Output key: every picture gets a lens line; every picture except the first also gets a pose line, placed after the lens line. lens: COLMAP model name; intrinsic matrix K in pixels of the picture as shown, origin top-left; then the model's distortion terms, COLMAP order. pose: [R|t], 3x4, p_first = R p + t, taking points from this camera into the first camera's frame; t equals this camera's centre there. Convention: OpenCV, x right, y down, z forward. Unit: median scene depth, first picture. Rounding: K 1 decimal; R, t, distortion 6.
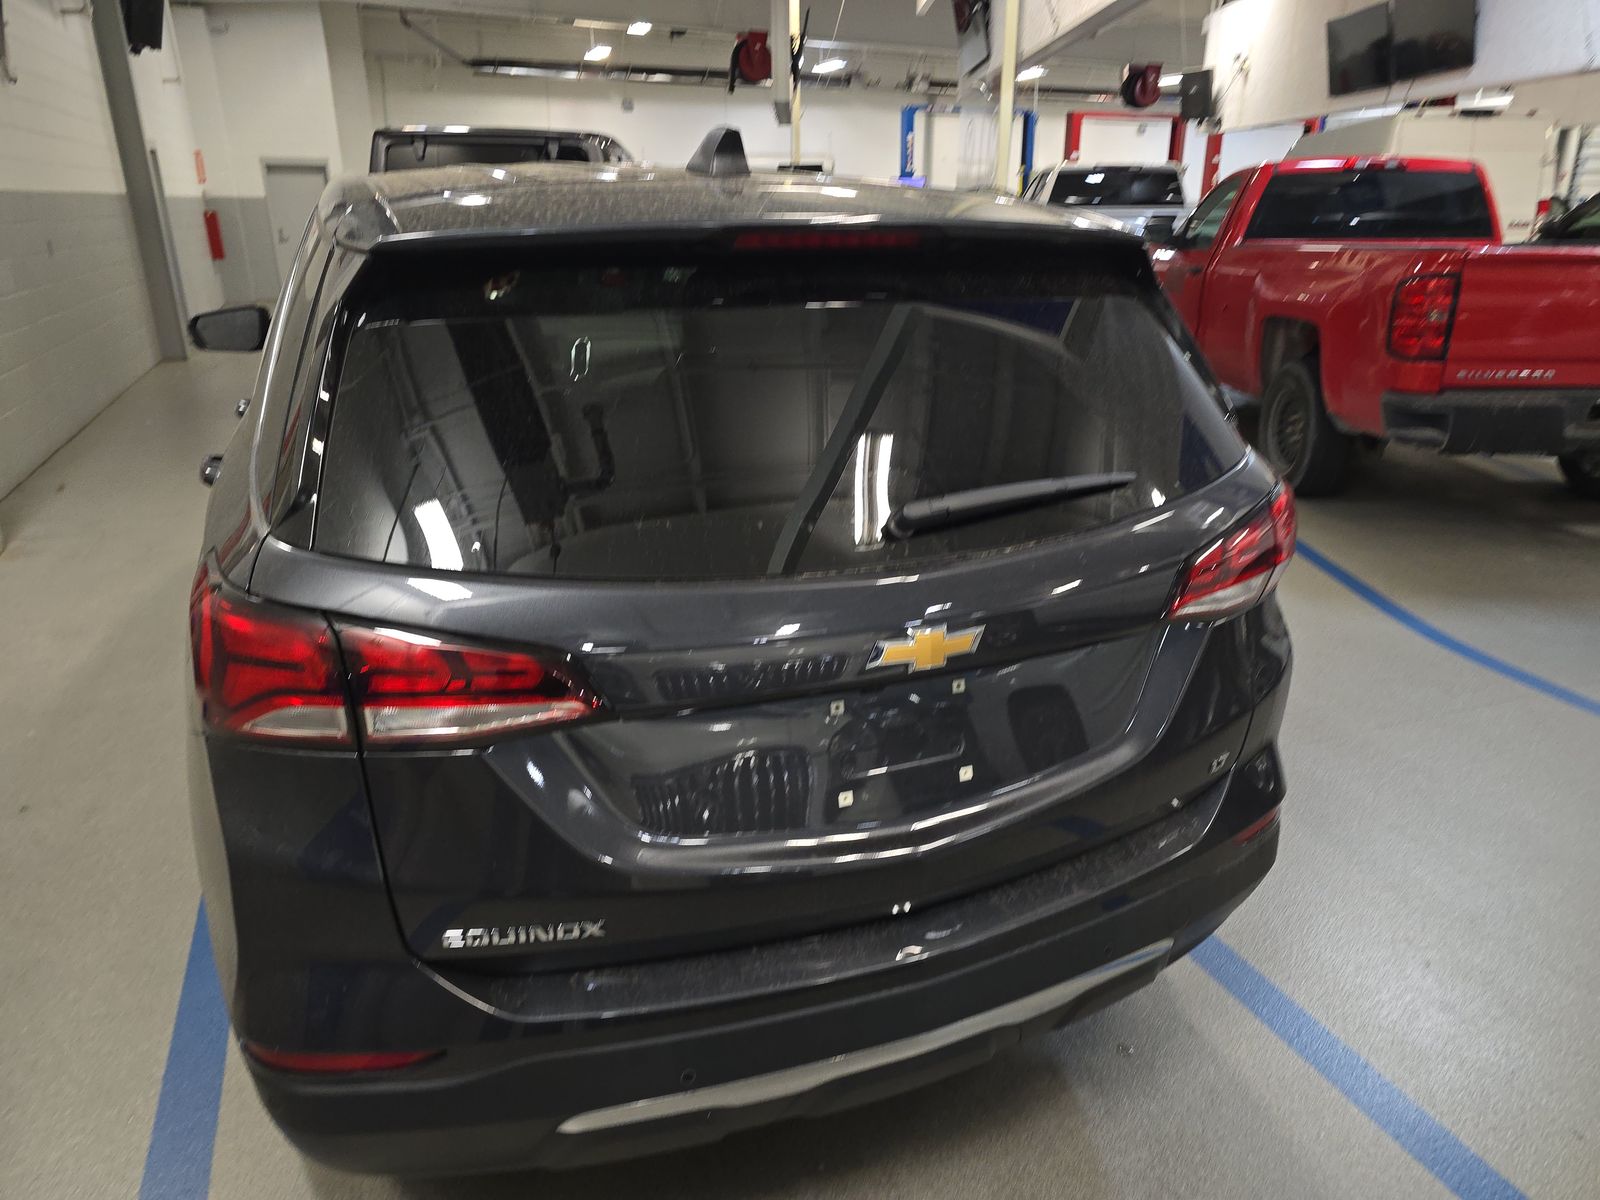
lens RADIAL K [[1084.6, 0, 811.9], [0, 1084.6, 598.0], [0, 0, 1]] dist [0.041912, -0.037230]
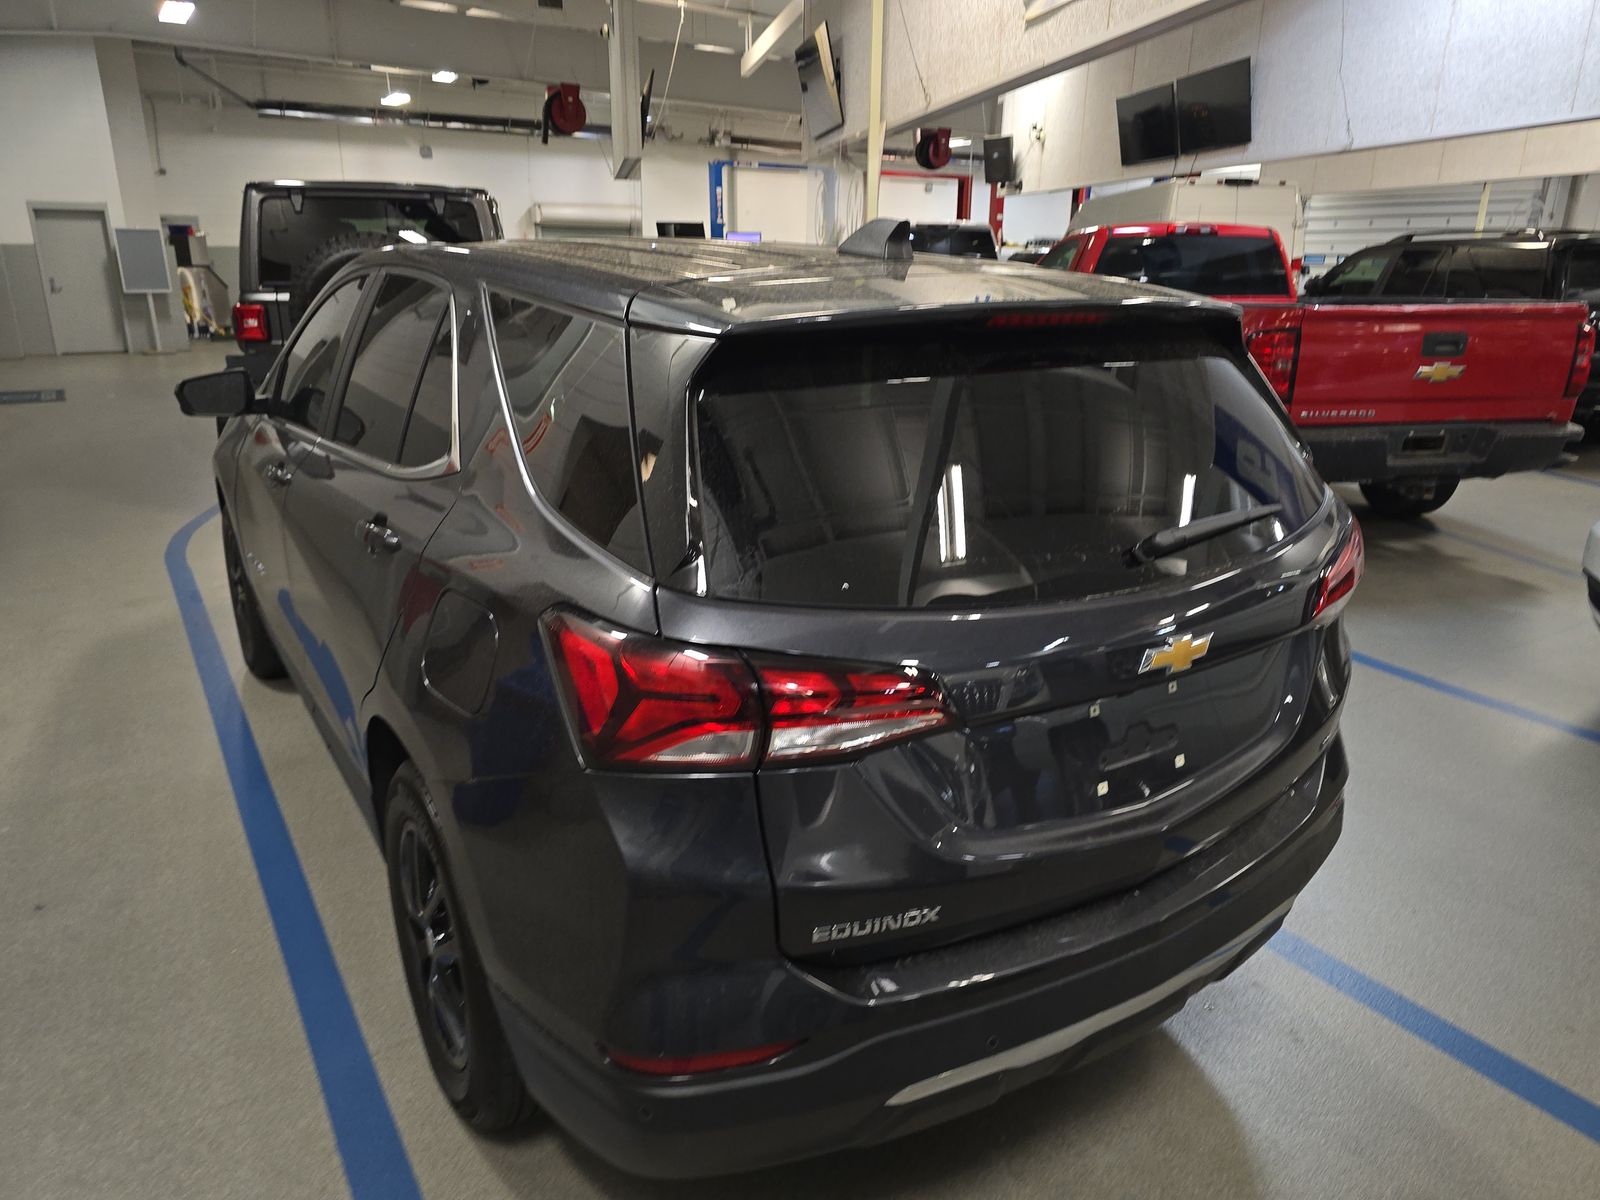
lens RADIAL K [[1105.8, 0, 800.0], [0, 1105.8, 600.0], [0, 0, 1]] dist [0.042116, -0.044017]
pose [[0.981048, -0.050068, 0.187187, -0.069111], [0.057964, 0.997635, -0.036945, 0.001096], [-0.184894, 0.047095, 0.981629, -0.017538]]
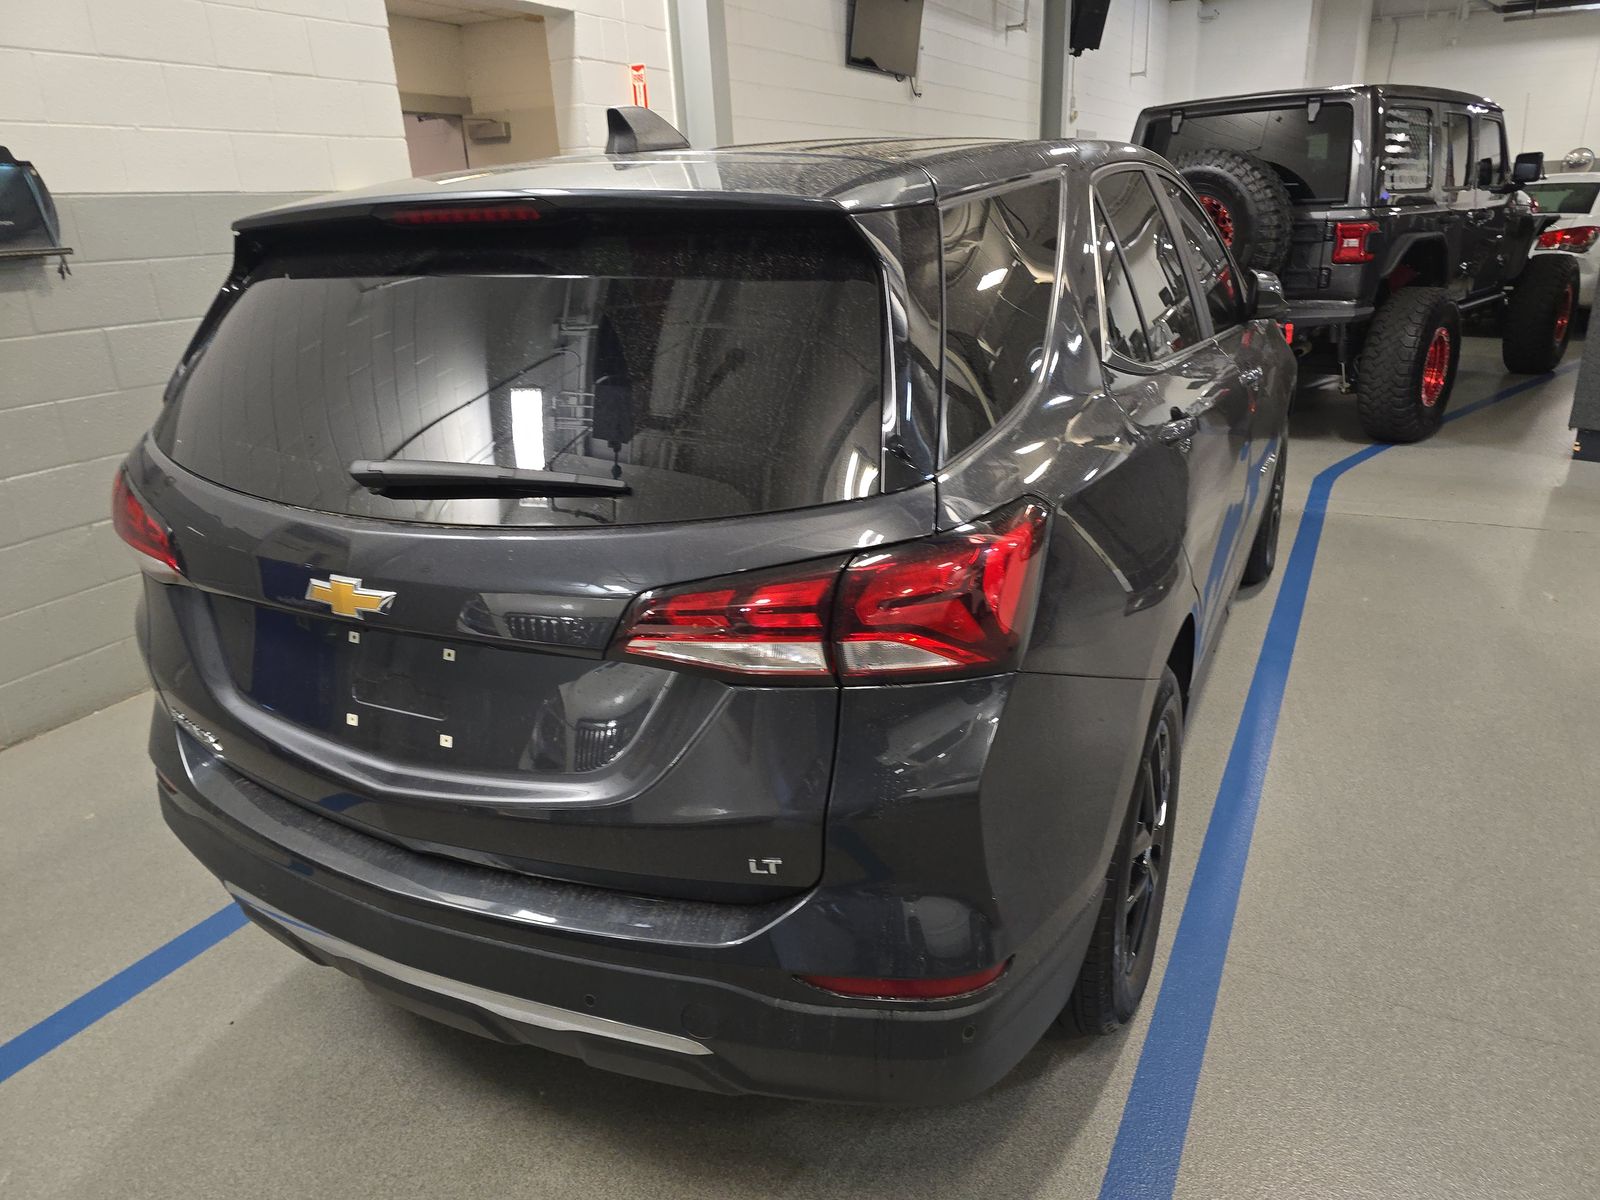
lens RADIAL K [[1084.6, 0, 811.9], [0, 1084.6, 598.0], [0, 0, 1]] dist [0.041912, -0.037230]
pose [[0.653279, 0.227931, -0.721993, 0.090088], [-0.213786, 0.970335, 0.112892, -0.013183], [0.726307, 0.080602, 0.682628, 0.045511]]
